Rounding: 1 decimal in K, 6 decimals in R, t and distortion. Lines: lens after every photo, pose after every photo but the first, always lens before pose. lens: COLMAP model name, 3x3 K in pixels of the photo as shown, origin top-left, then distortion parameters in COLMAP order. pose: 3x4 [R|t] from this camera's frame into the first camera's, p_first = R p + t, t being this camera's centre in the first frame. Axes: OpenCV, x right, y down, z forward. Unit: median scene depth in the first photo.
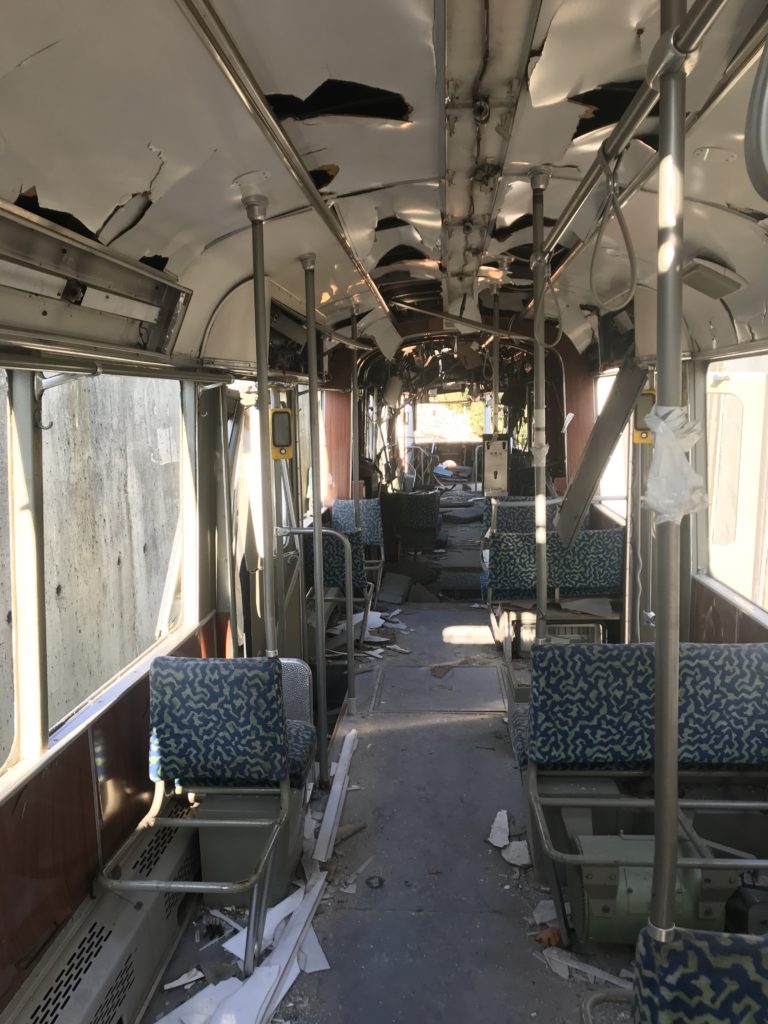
lens RADIAL K [[824.1, 0, 384.0], [0, 824.1, 512.0], [0, 0, 1]] dist [0.017576, 0.006335]
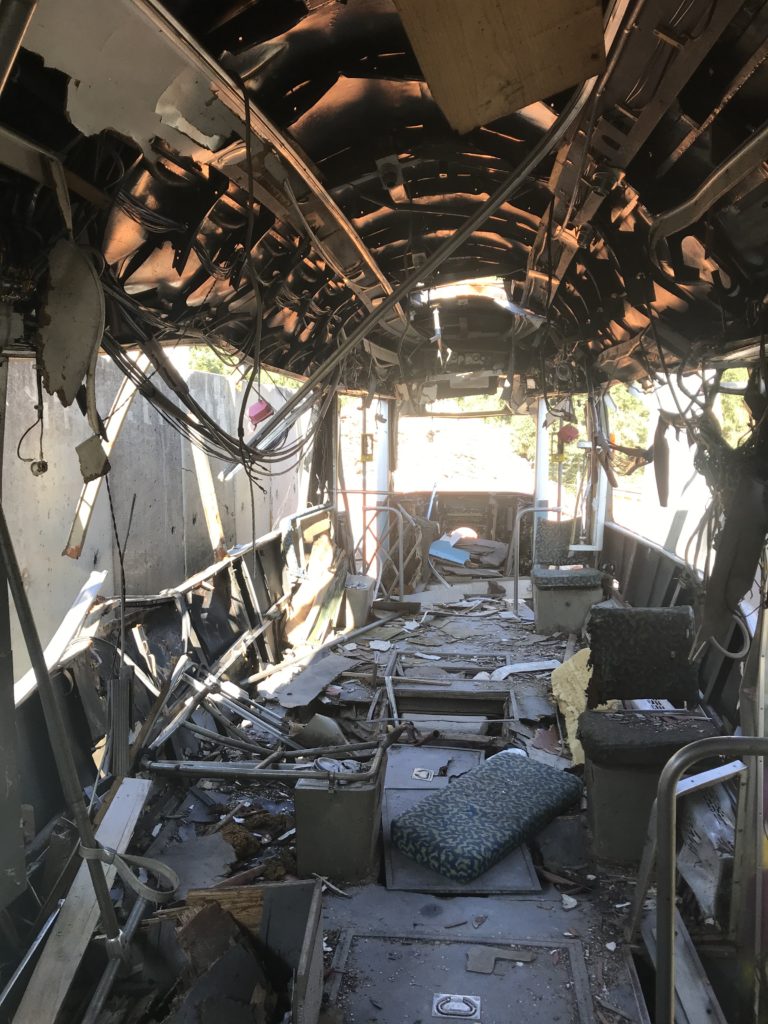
lens RADIAL K [[824.1, 0, 384.0], [0, 824.1, 512.0], [0, 0, 1]] dist [0.017576, 0.006335]
pose [[0.998699, 0.018810, -0.047395, 0.055761], [-0.019419, 0.999734, -0.012413, -0.067434], [0.047149, 0.013317, 0.998799, 0.504078]]
